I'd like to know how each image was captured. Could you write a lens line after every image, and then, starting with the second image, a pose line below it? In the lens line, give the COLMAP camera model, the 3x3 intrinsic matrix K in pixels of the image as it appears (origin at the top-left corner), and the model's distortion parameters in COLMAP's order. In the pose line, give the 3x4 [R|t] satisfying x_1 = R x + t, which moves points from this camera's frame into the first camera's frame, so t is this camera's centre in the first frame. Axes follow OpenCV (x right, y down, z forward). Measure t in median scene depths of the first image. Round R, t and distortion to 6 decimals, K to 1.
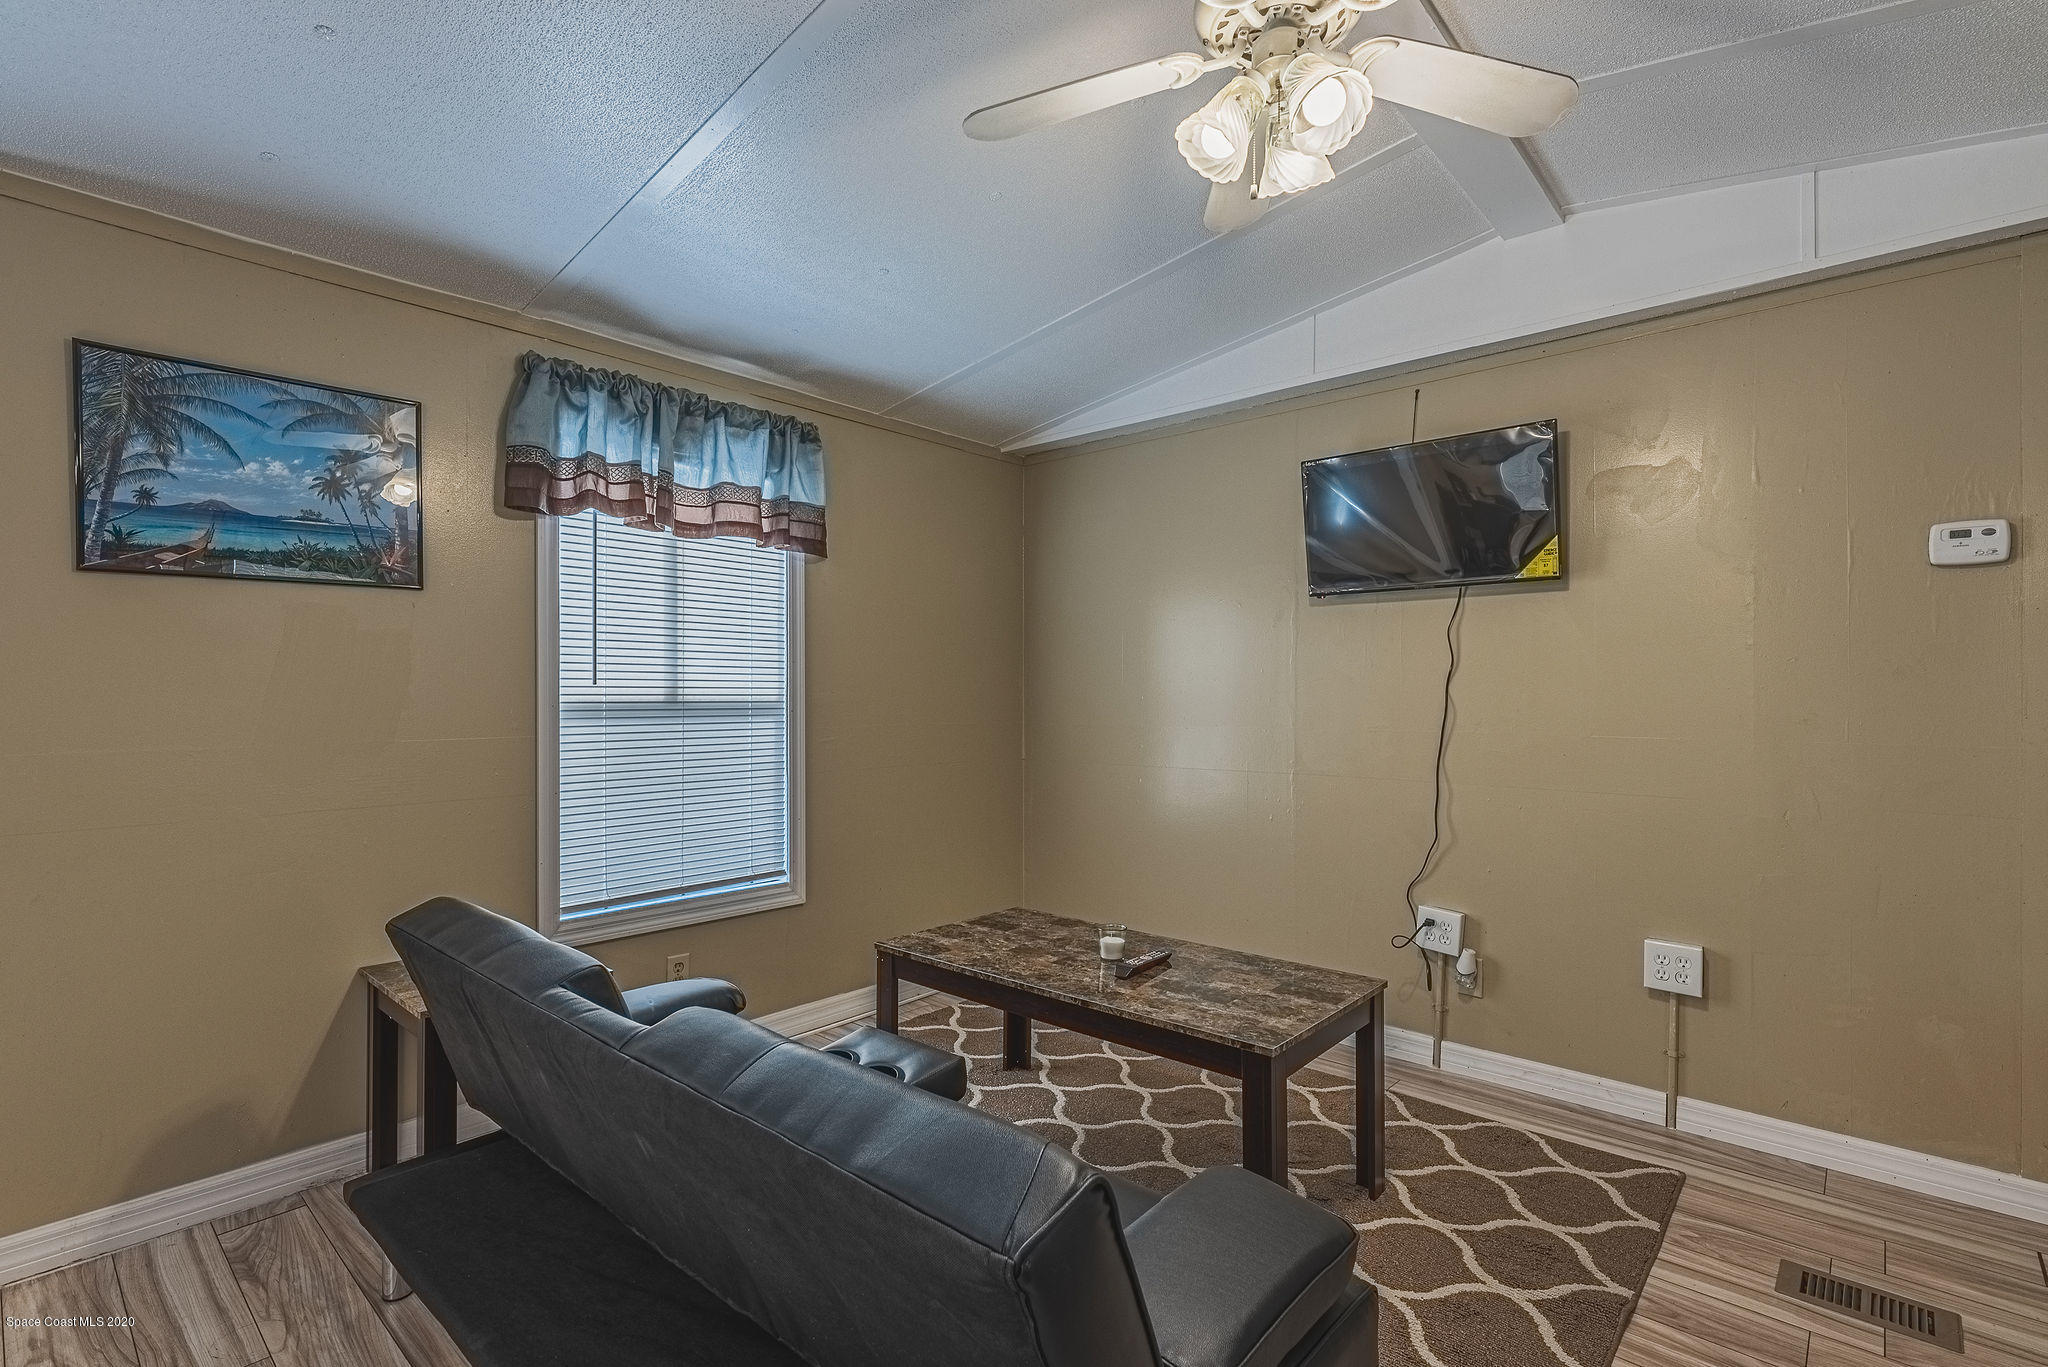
lens RADIAL K [[958.0, 0, 1024.5], [0, 958.0, 688.1], [0, 0, 1]] dist [-0.003680, 0.000246]
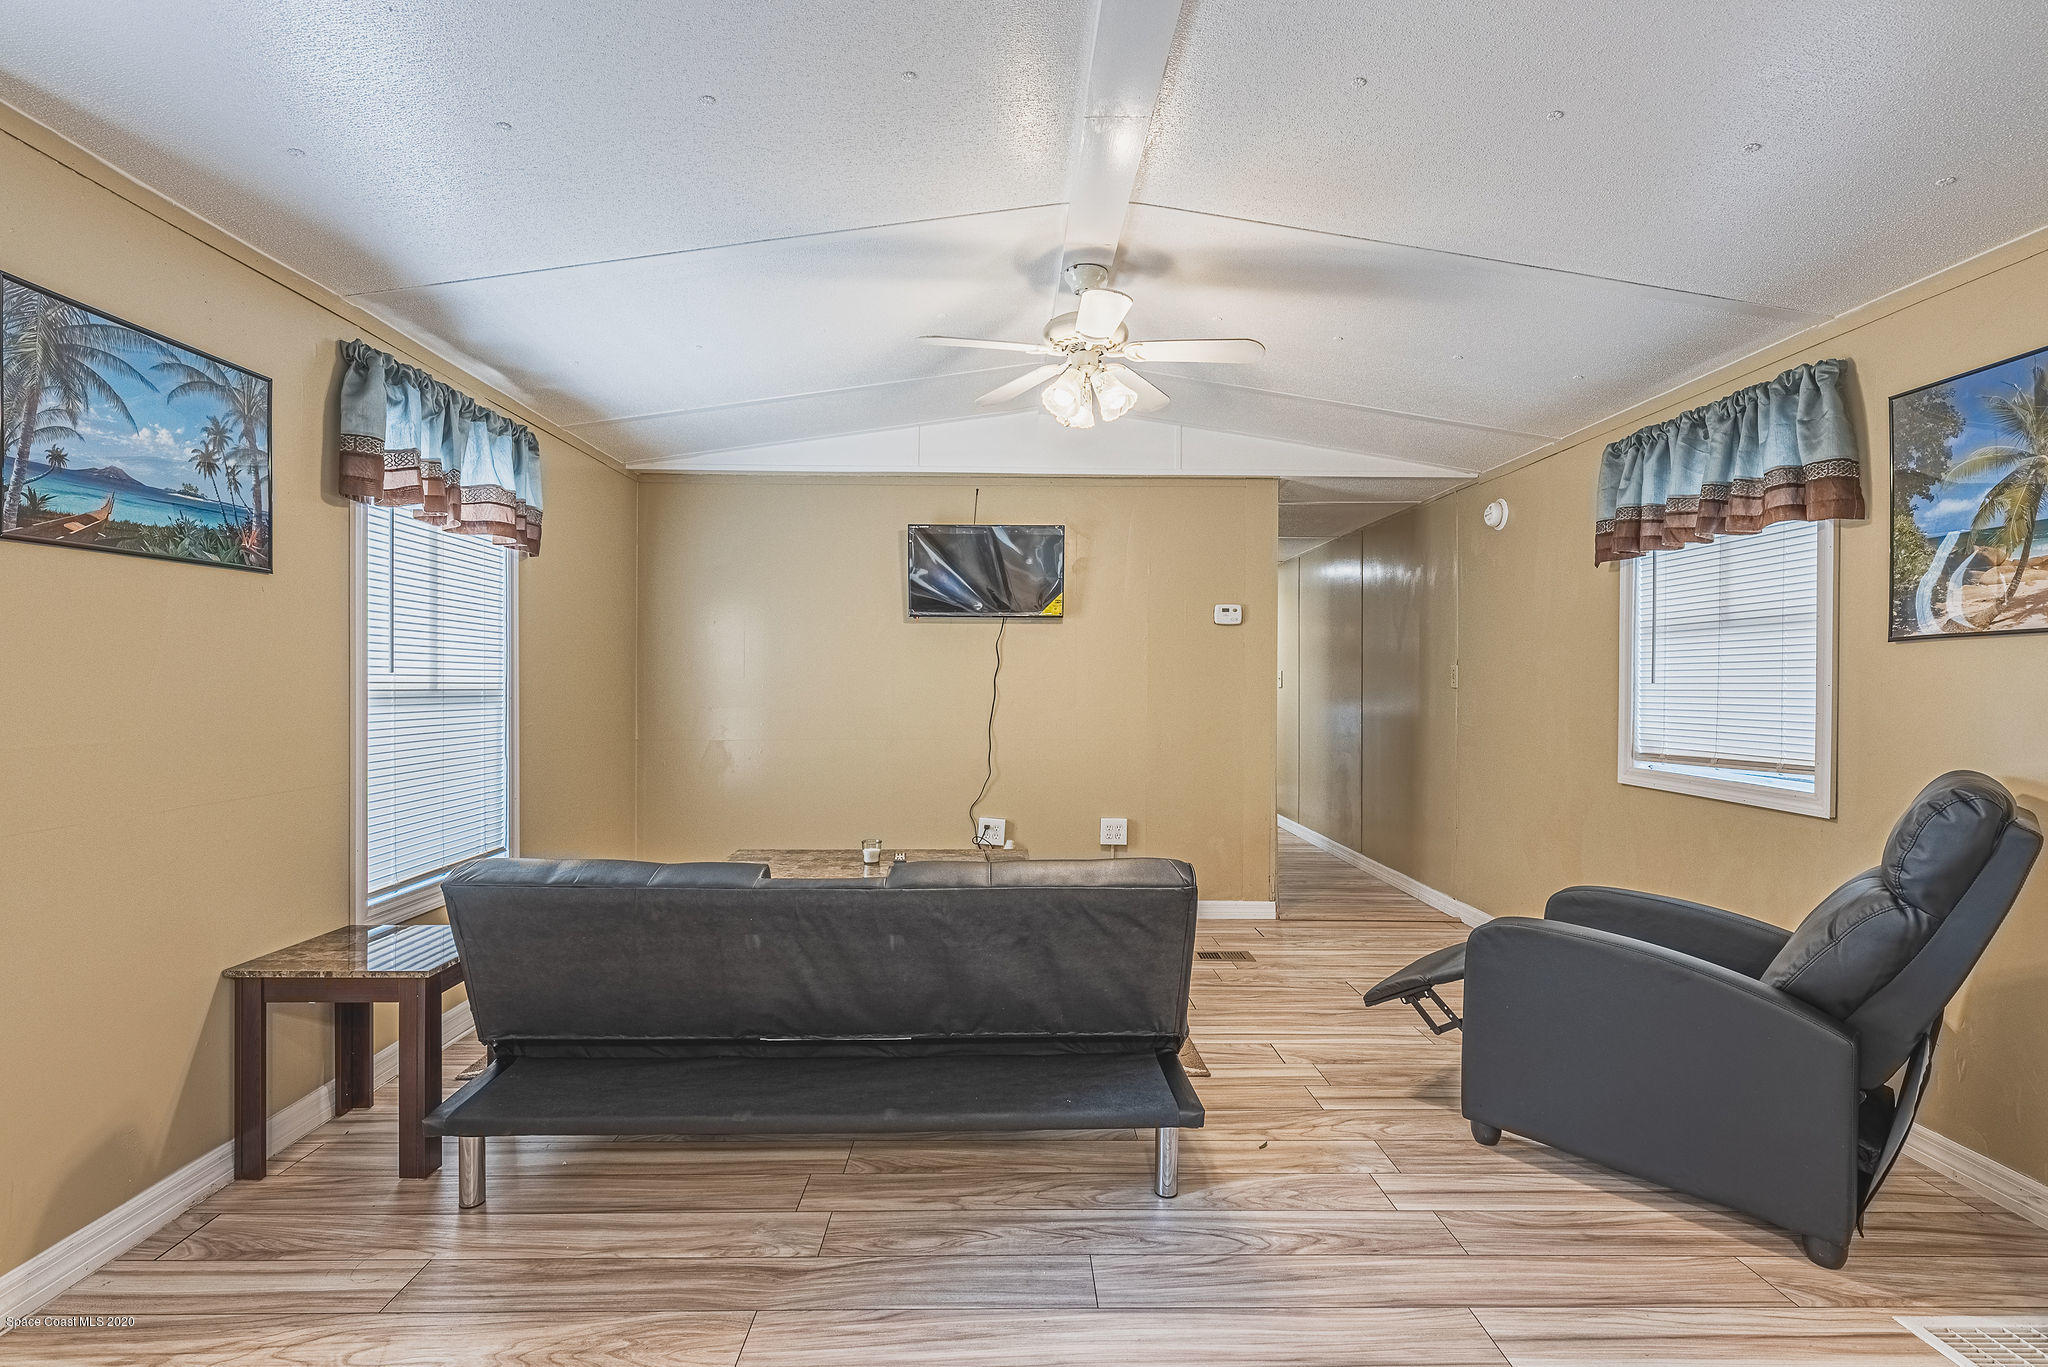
lens RADIAL K [[928.5, 0, 1021.5], [0, 928.5, 686.6], [0, 0, 1]] dist [0.002129, 0.000502]
pose [[0.732296, 0.000169, 0.680986, -0.745979], [-0.007416, 0.999943, 0.007726, -0.001650], [-0.680946, -0.010708, 0.732255, -0.212406]]
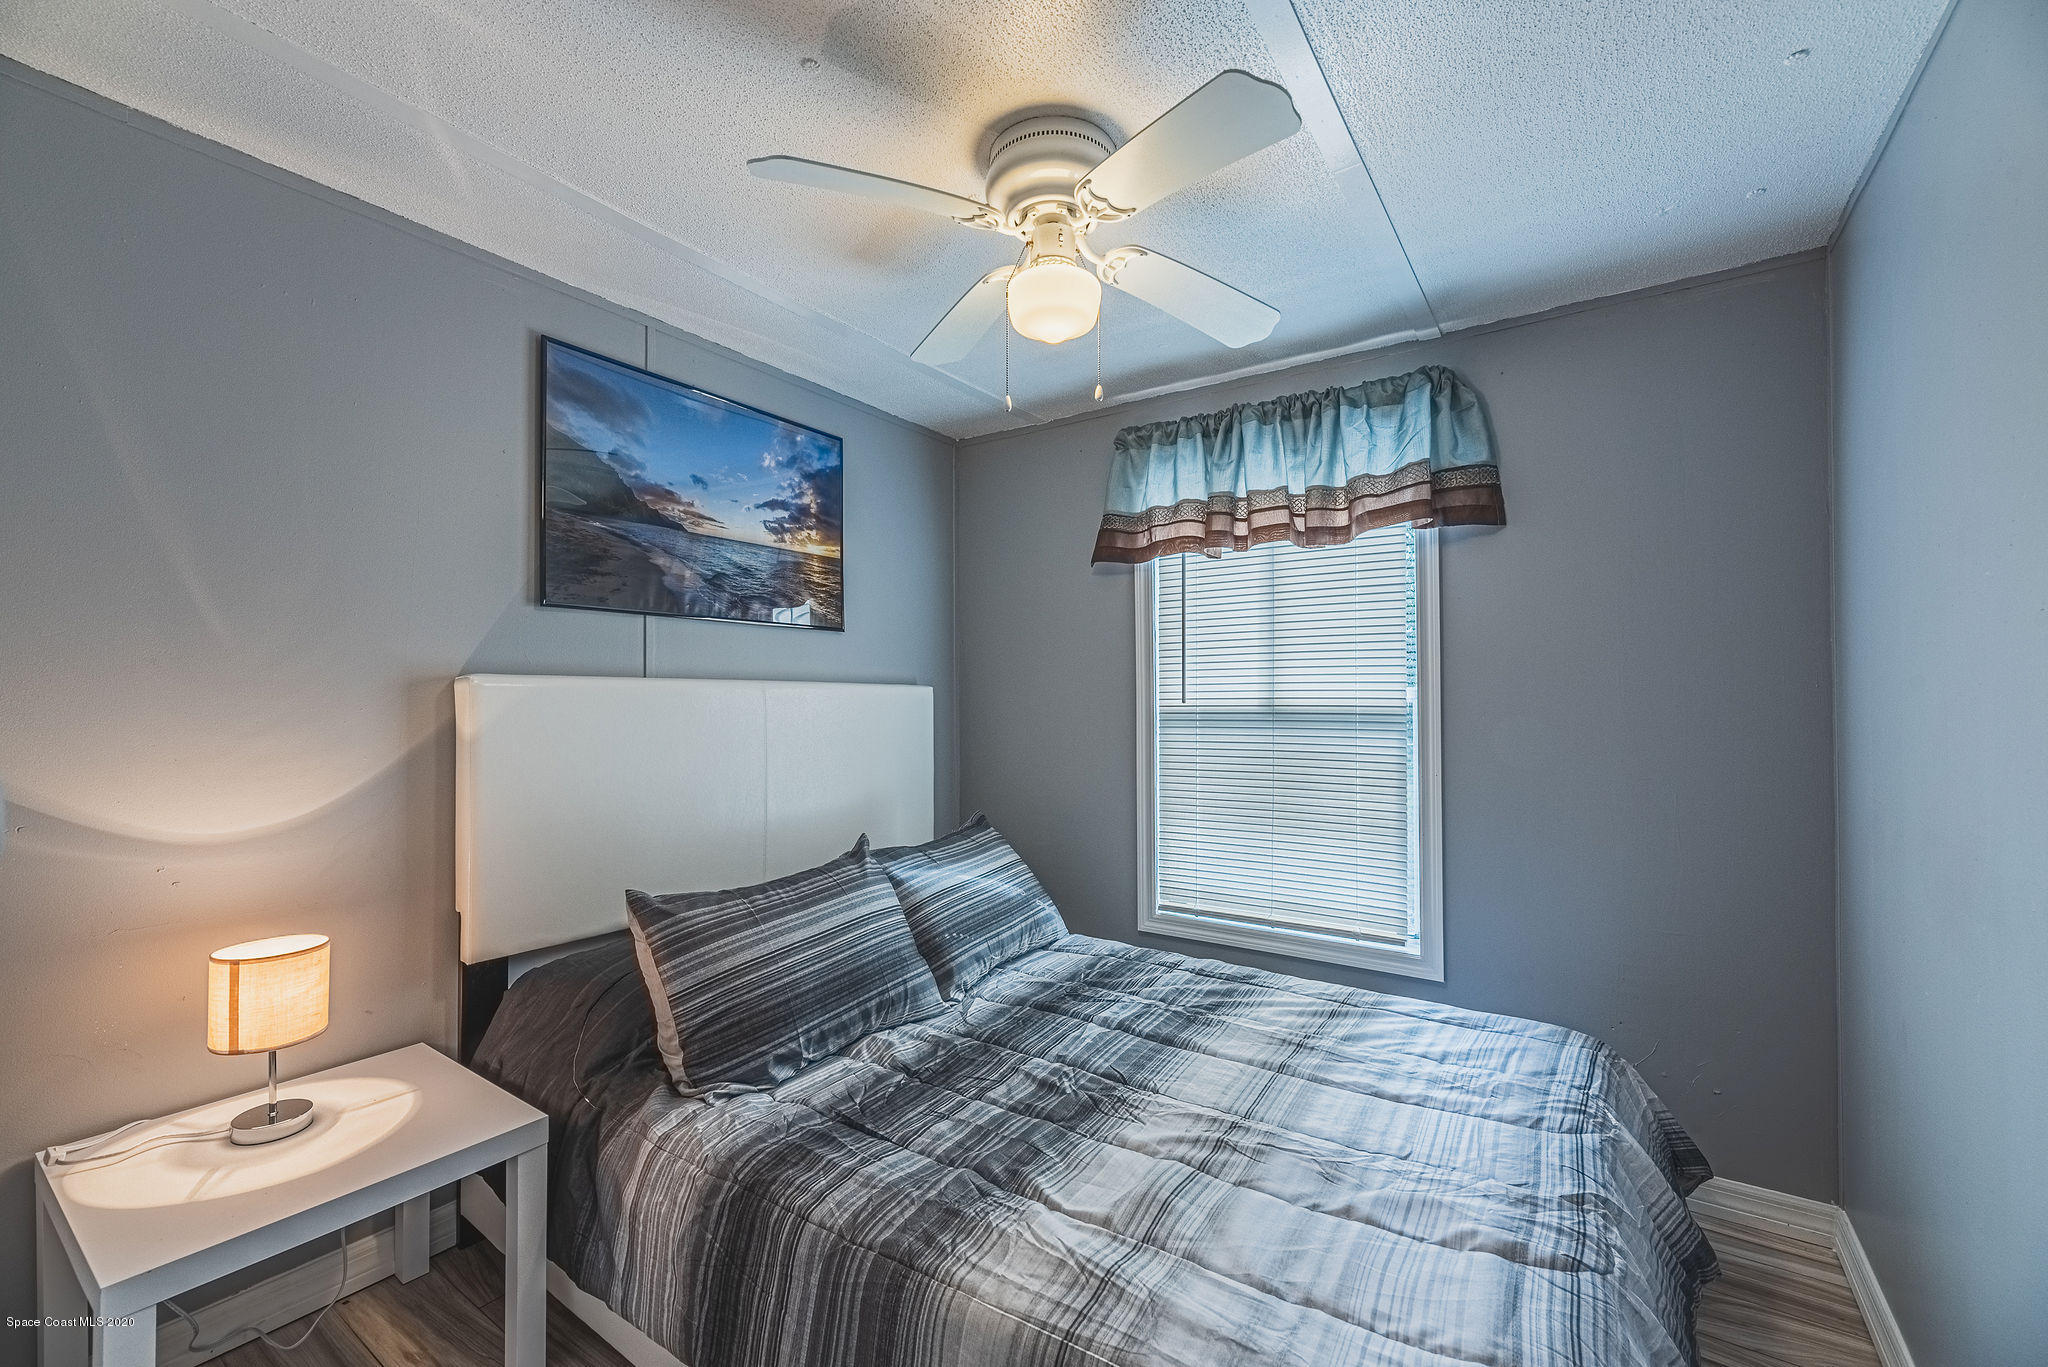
lens RADIAL K [[833.1, 0, 1018.7], [0, 833.1, 685.1], [0, 0, 1]] dist [-0.007264, 0.002682]
pose [[0.120589, -0.015514, -0.992581, 0.614311], [0.020741, 0.999699, -0.013105, -0.009663], [0.992486, -0.019007, 0.120874, 0.789239]]
